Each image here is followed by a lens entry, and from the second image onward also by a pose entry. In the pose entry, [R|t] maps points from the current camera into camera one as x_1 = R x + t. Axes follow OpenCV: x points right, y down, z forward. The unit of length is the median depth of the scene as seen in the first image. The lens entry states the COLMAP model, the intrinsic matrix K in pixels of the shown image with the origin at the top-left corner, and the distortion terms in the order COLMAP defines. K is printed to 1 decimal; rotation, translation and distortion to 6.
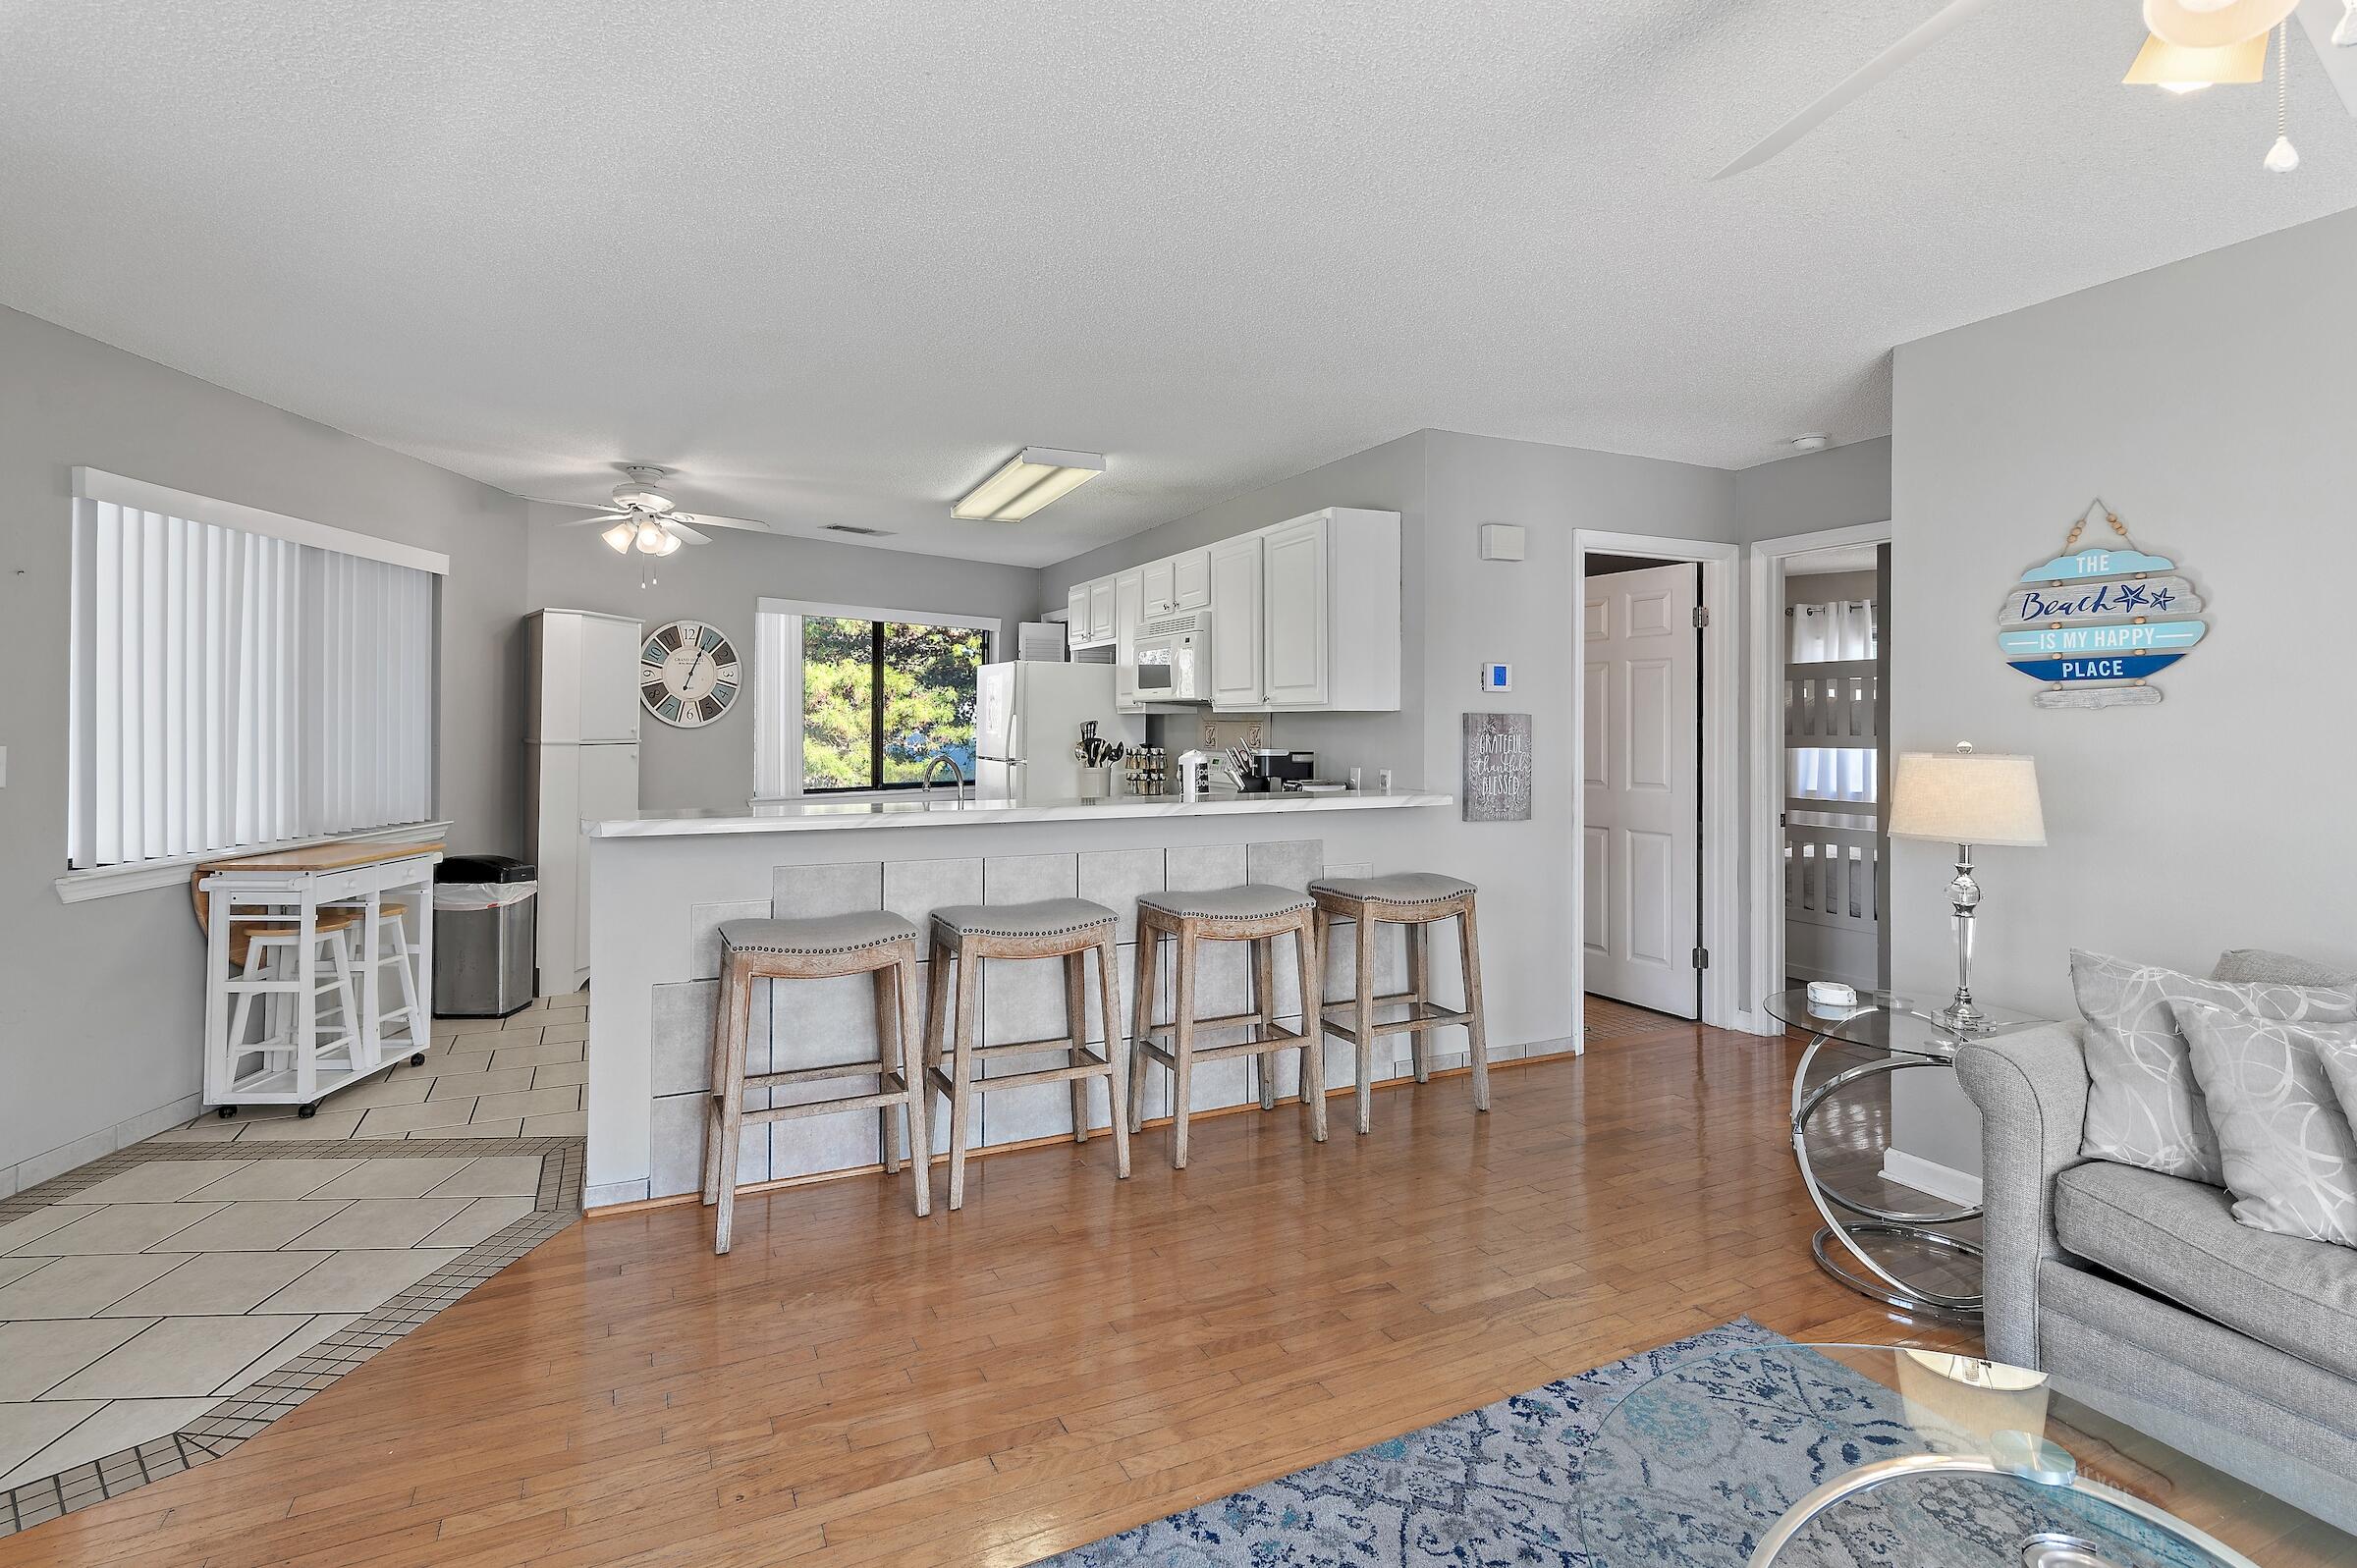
lens RADIAL K [[1169.1, 0, 1184.8], [0, 1169.1, 715.0], [0, 0, 1]] dist [0.019607, 0.001120]
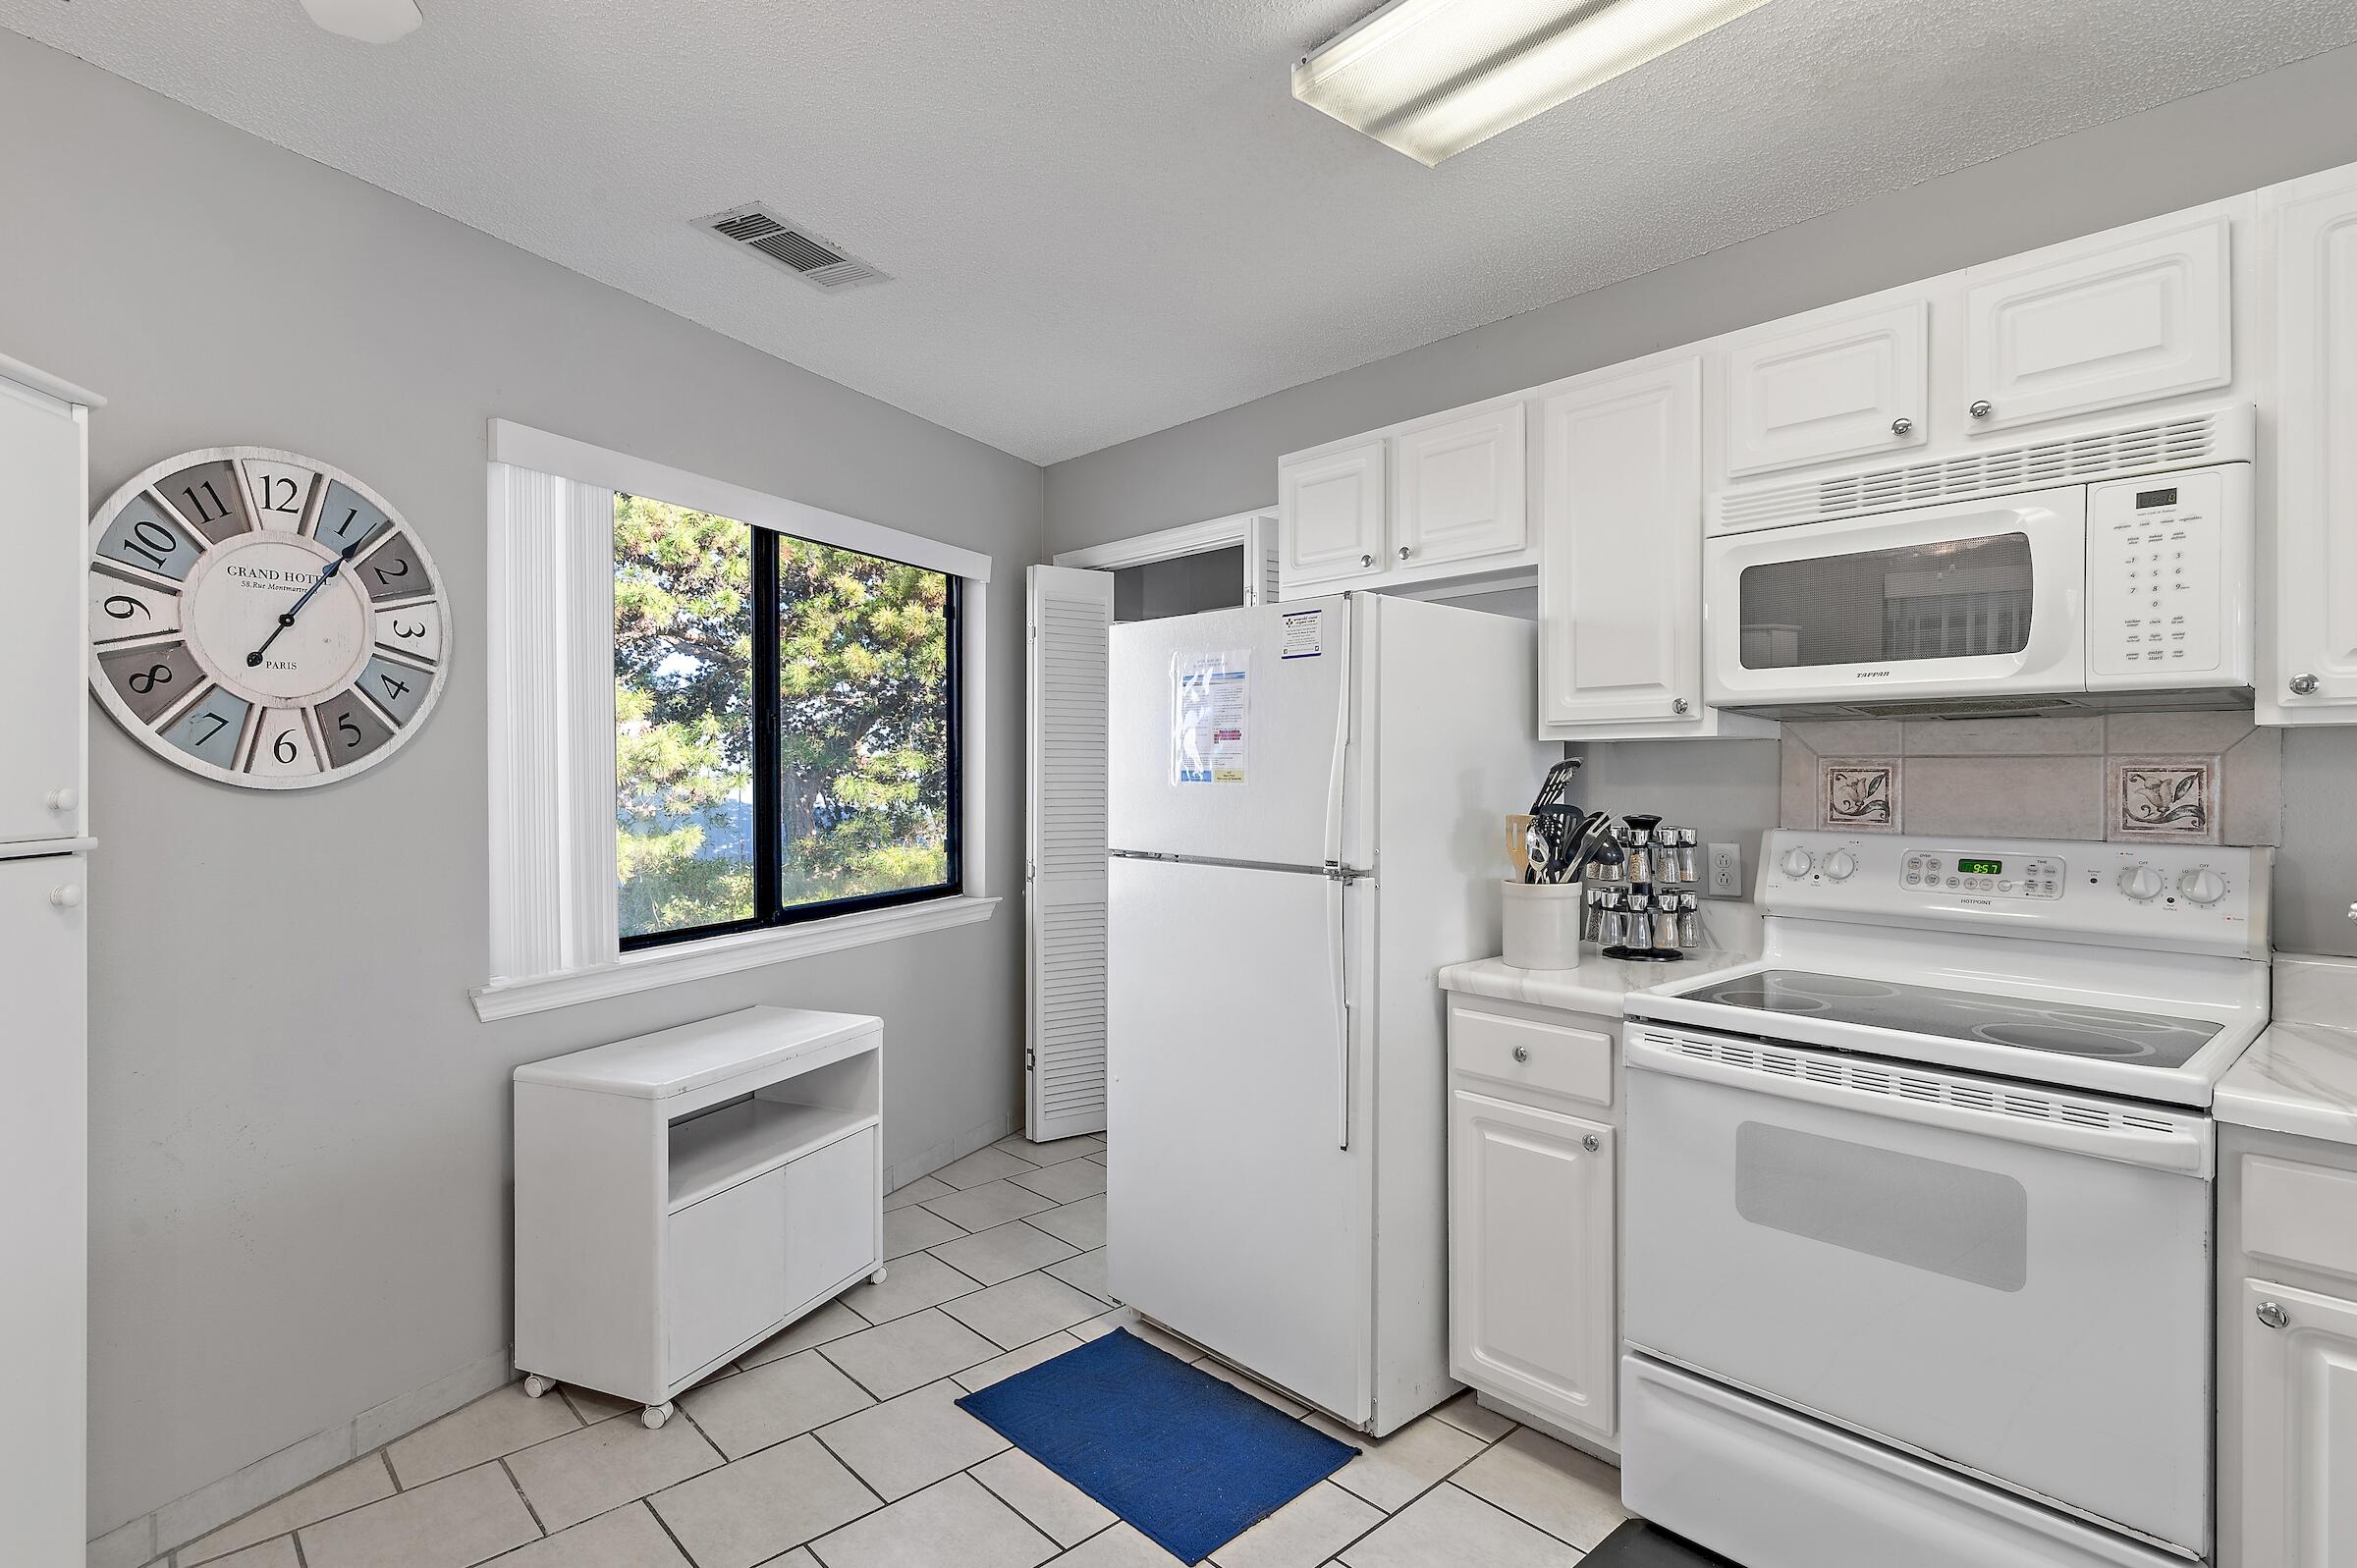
lens RADIAL K [[1187.5, 0, 1167.7], [0, 1187.5, 778.6], [0, 0, 1]] dist [0.000785, 0.000193]
pose [[0.959542, -0.010902, 0.281355, -0.467294], [0.006411, 0.999837, 0.016879, 0.006362], [-0.281493, -0.014392, 0.959455, 1.030540]]
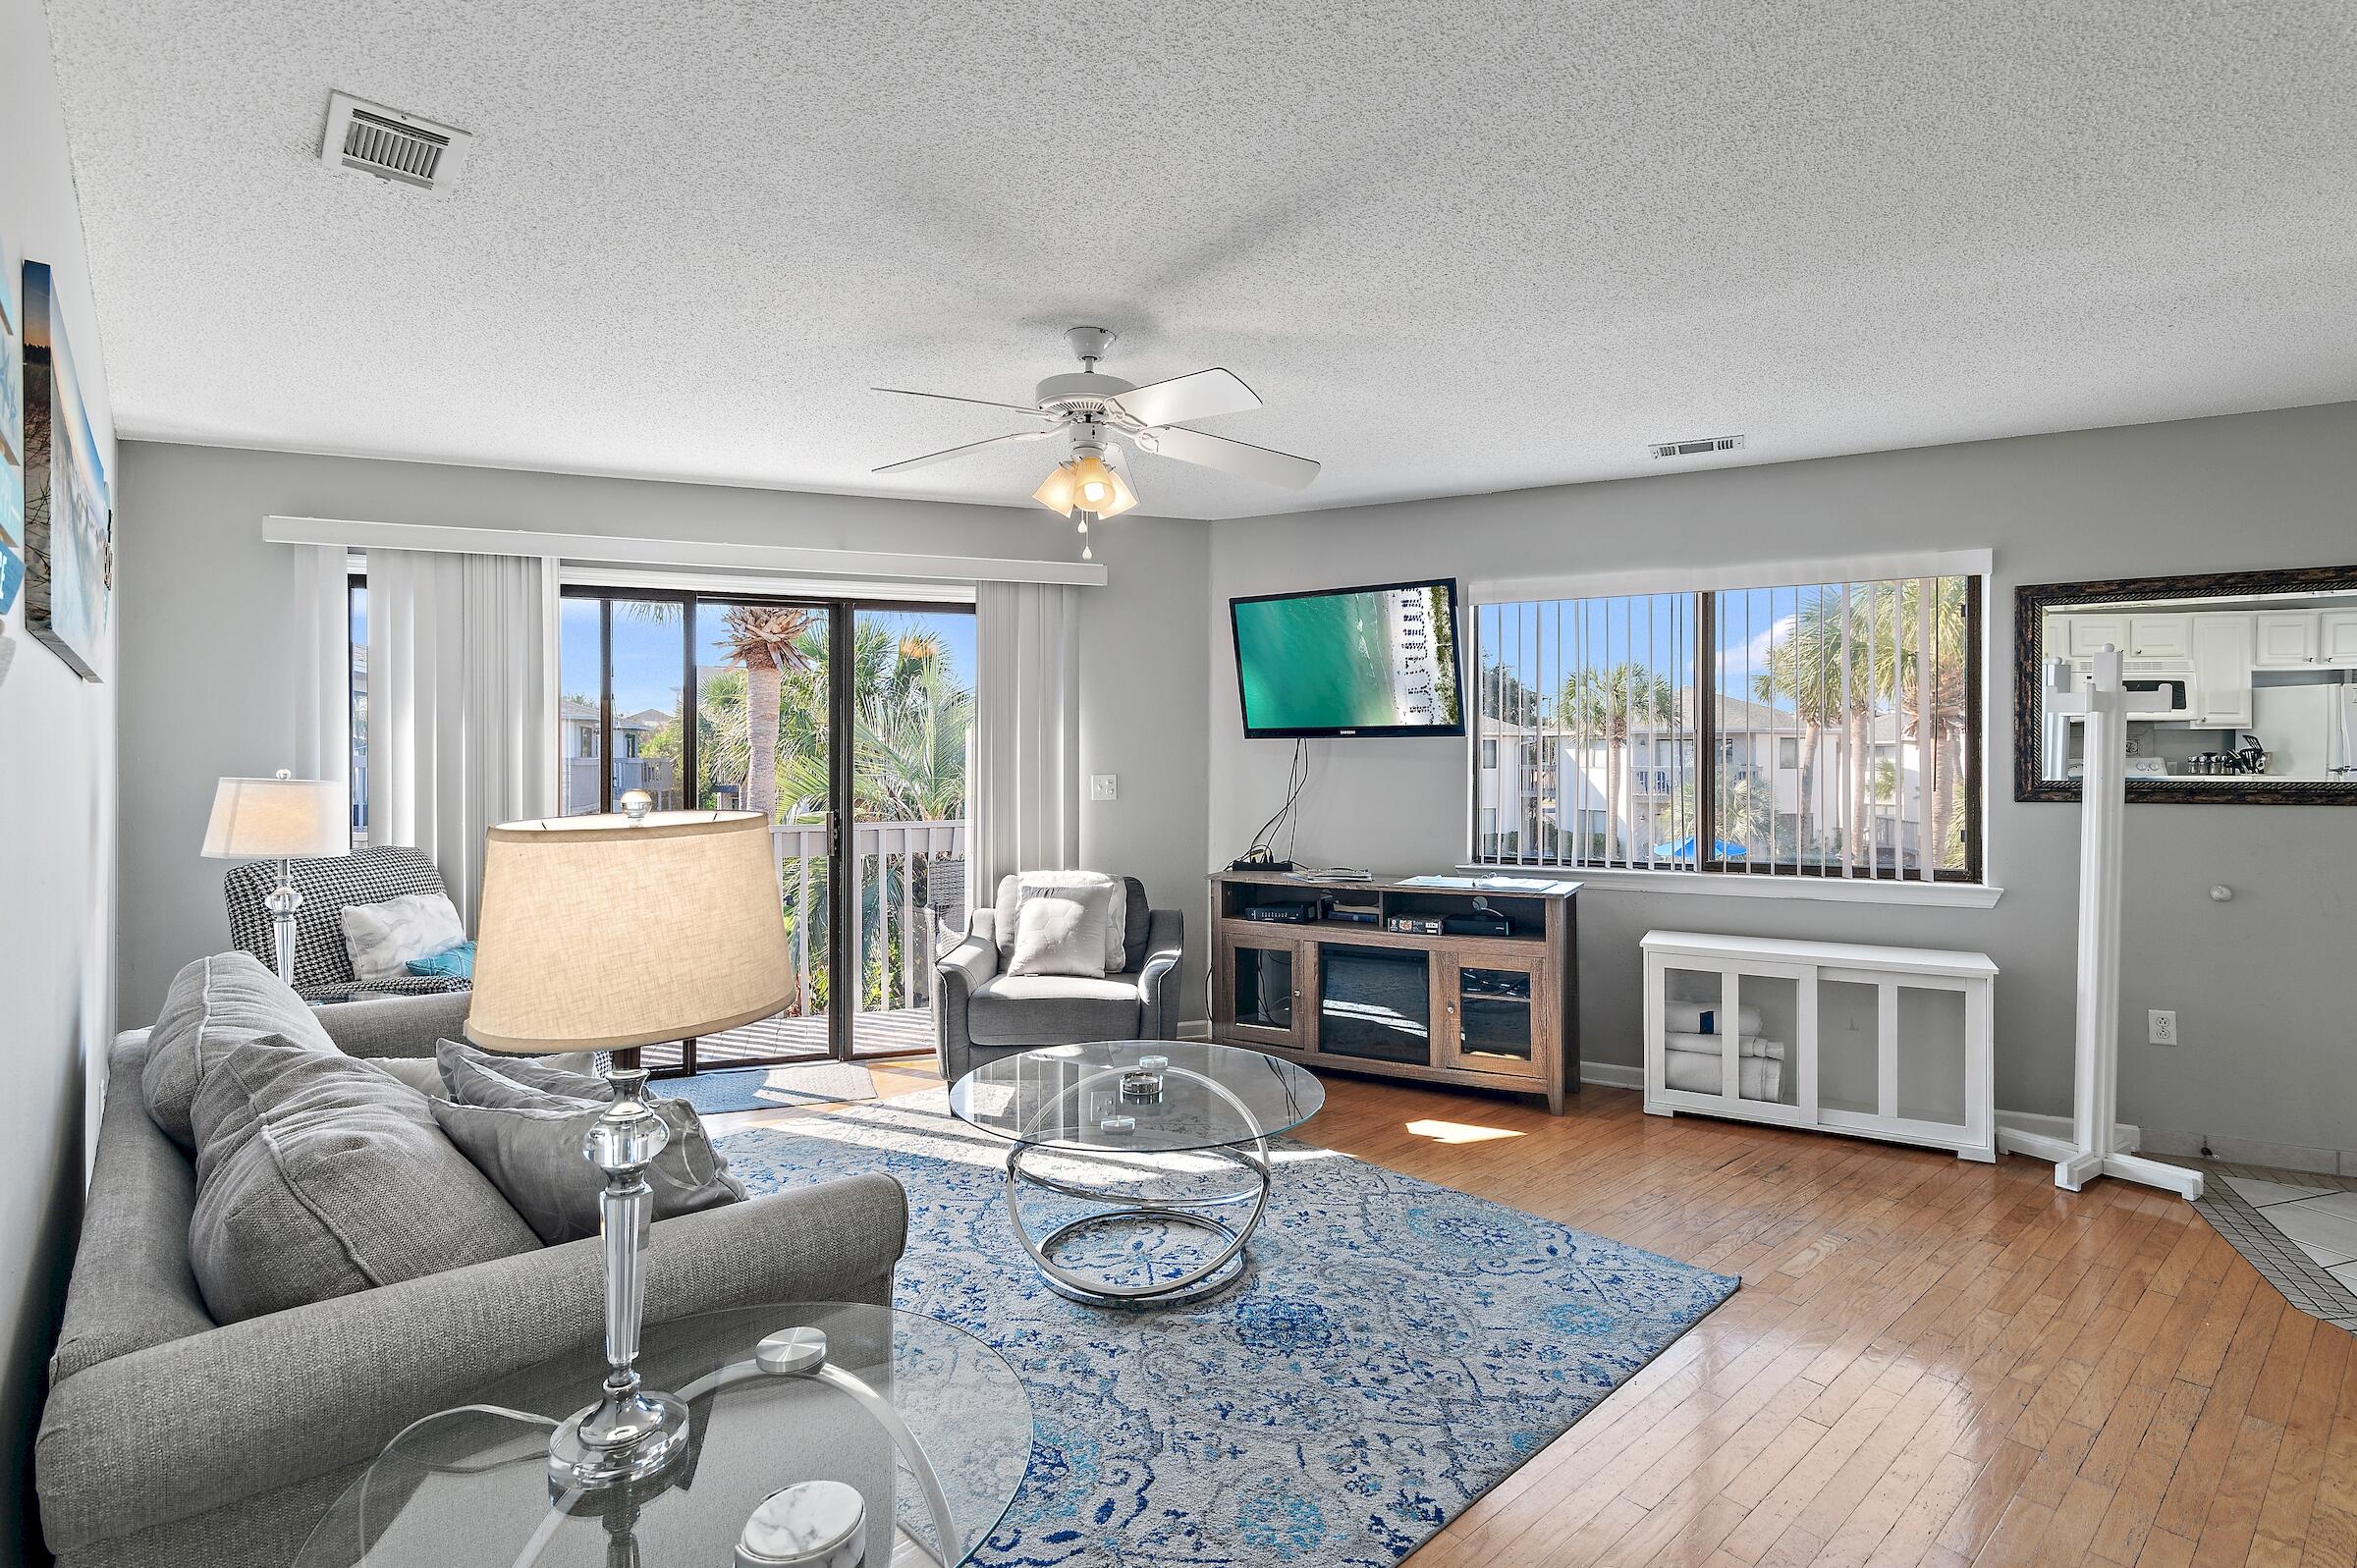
lens RADIAL K [[1144.1, 0, 1179.2], [0, 1144.1, 766.1], [0, 0, 1]] dist [0.014822, 0.001372]
pose [[-0.961783, -0.001756, -0.273807, 0.408818], [-0.001524, 0.999998, -0.001063, 0.009014], [0.273809, -0.000605, -0.961784, 1.031166]]
